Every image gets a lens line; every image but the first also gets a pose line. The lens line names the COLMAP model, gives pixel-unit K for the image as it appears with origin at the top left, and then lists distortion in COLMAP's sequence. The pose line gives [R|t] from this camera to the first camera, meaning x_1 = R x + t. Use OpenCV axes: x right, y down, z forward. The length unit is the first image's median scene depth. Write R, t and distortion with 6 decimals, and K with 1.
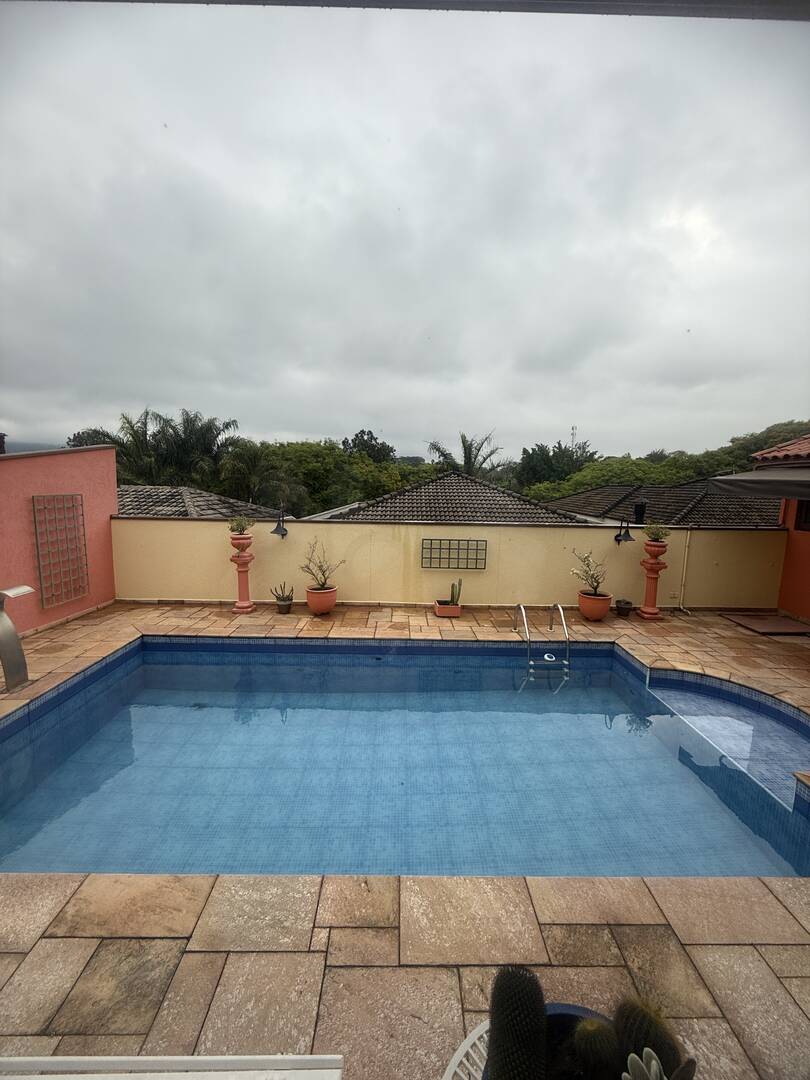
lens RADIAL K [[430.8, 0, 404.8], [0, 430.8, 538.1], [0, 0, 1]] dist [-0.000496, 0.000243]
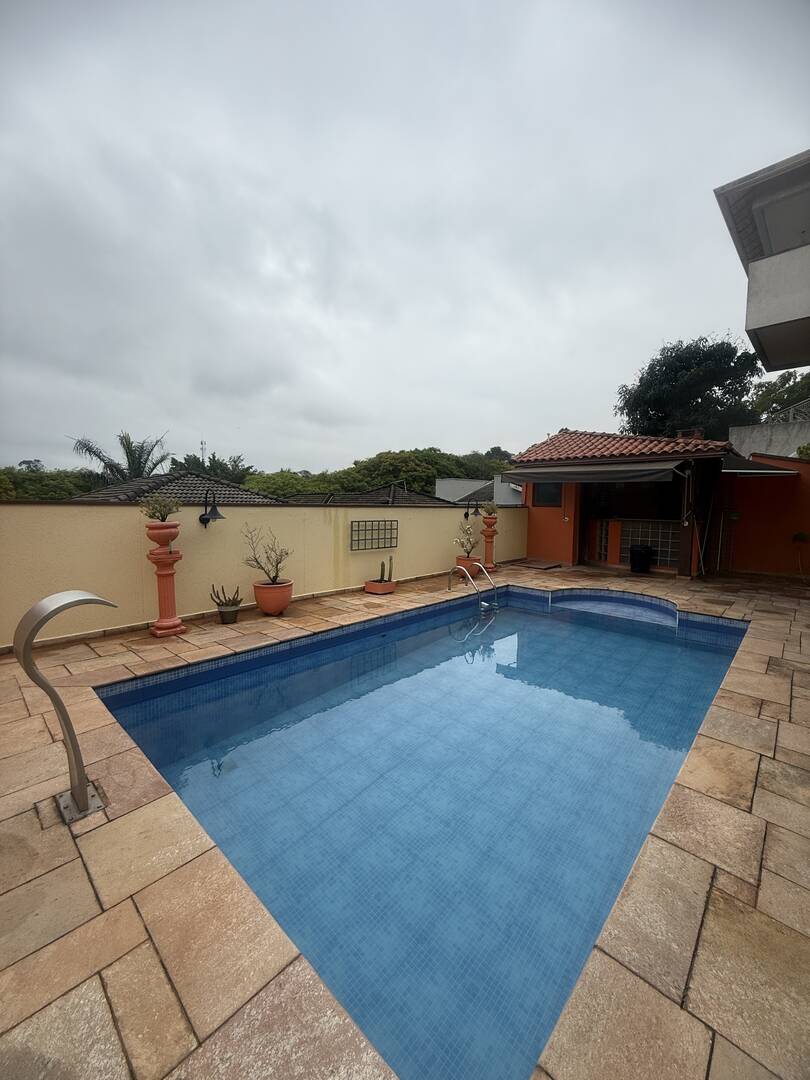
lens RADIAL K [[430.8, 0, 406.6], [0, 430.8, 539.3], [0, 0, 1]] dist [-0.000496, 0.000243]
pose [[0.686384, -0.067033, 0.724143, -0.608294], [0.092393, 0.995712, 0.004596, 0.052546], [-0.721346, 0.063751, 0.689634, 0.240120]]
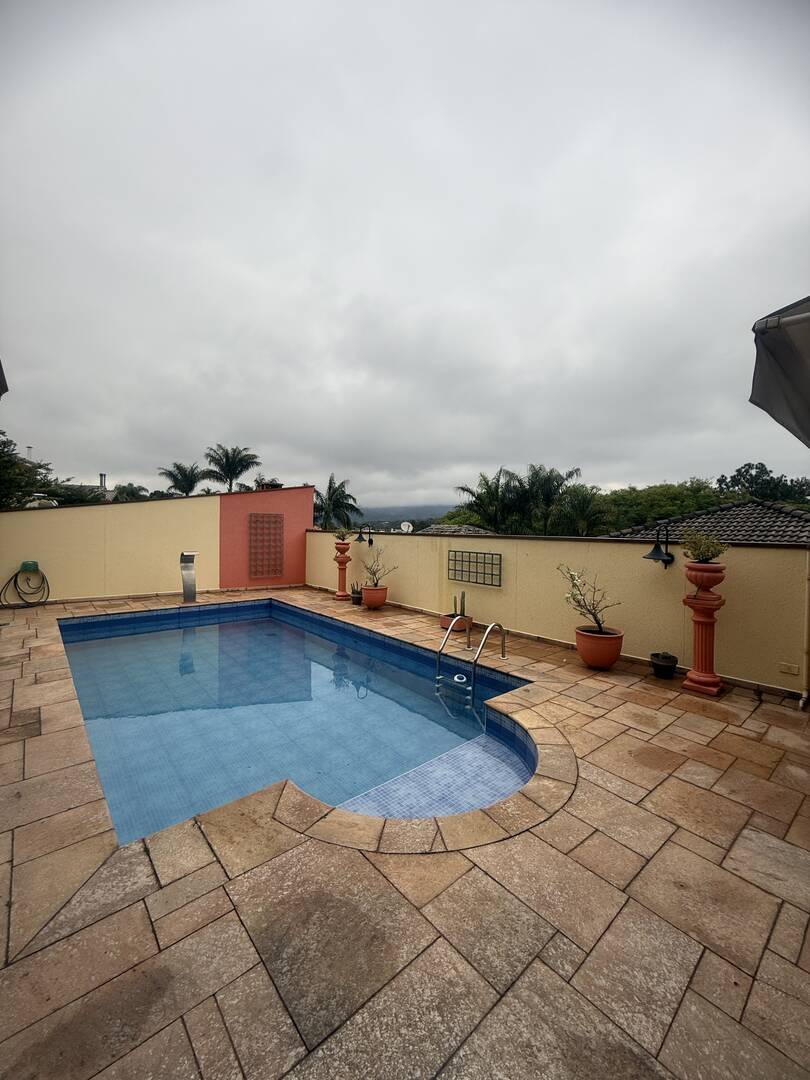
lens RADIAL K [[430.8, 0, 402.5], [0, 430.8, 539.1], [0, 0, 1]] dist [-0.000496, 0.000243]
pose [[0.646889, 0.012290, -0.762485, 0.766897], [-0.102629, 0.992177, -0.071077, 0.061520], [0.755647, 0.124233, 0.643090, 0.271592]]
